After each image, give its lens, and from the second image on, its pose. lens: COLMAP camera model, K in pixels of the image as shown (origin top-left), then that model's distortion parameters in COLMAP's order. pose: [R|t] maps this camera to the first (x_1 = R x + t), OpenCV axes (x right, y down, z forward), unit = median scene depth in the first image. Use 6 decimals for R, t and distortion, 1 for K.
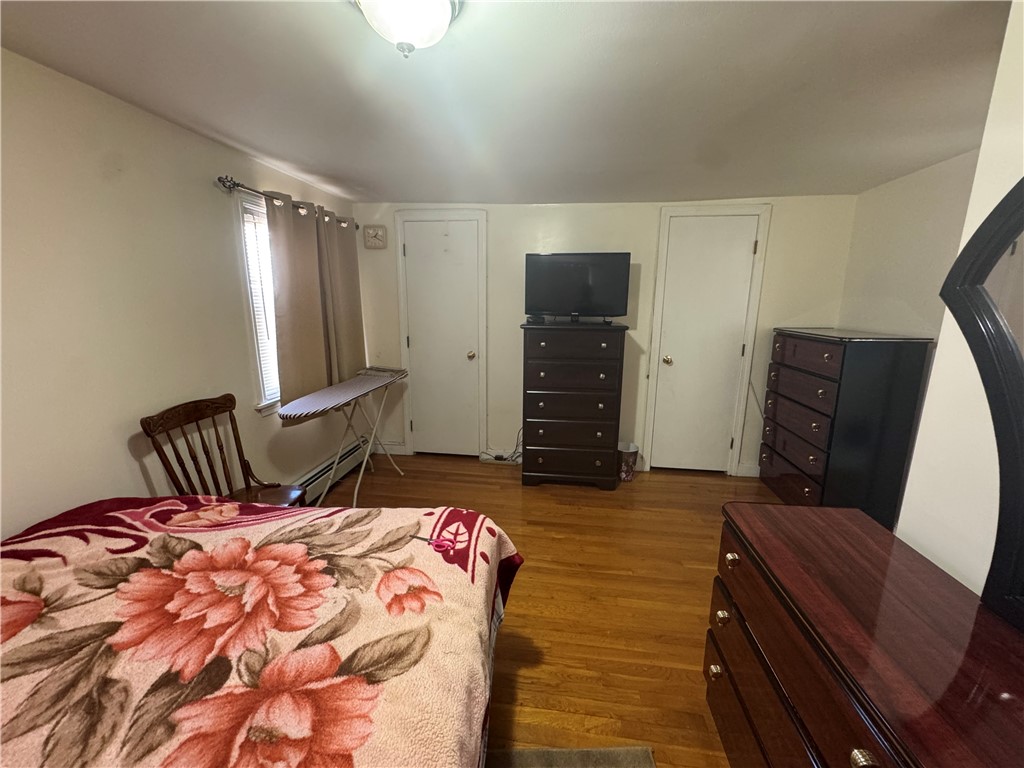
lens RADIAL K [[408.1, 0, 512.8], [0, 408.1, 384.2], [0, 0, 1]] dist [-0.002717, 0.000839]
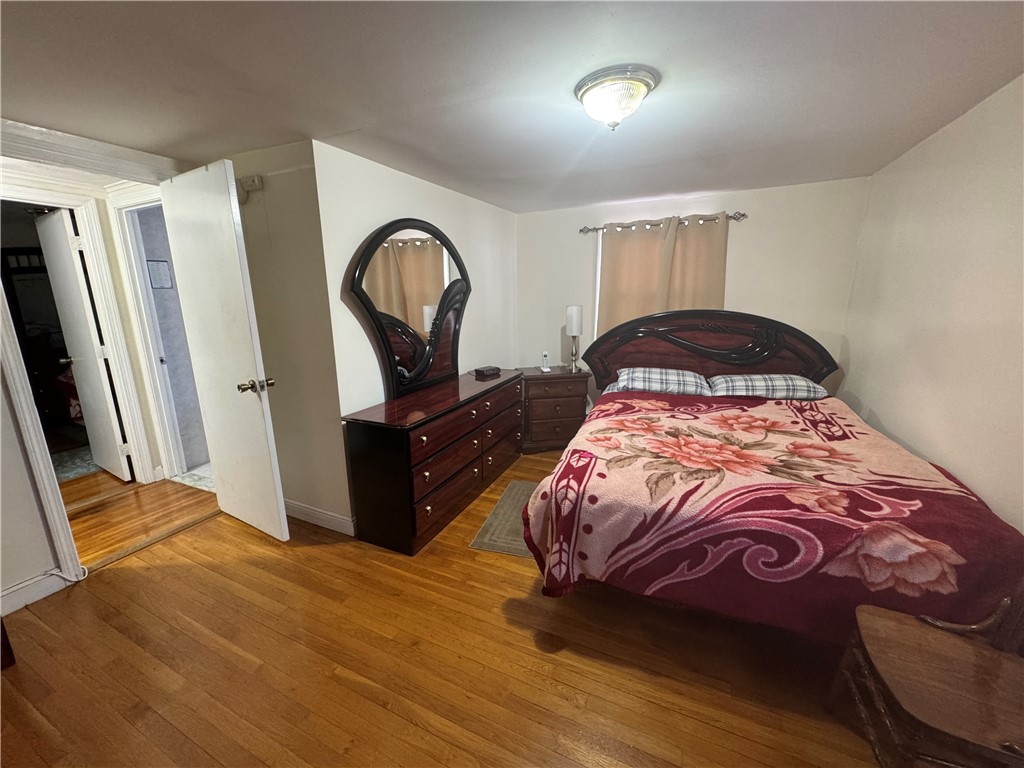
lens RADIAL K [[408.1, 0, 510.7], [0, 408.1, 382.2], [0, 0, 1]] dist [-0.002717, 0.000839]
pose [[-0.953762, -0.060234, 0.294467, -0.344190], [0.067588, 0.911640, 0.405394, -0.509383], [-0.292866, 0.406552, -0.865416, 2.393063]]
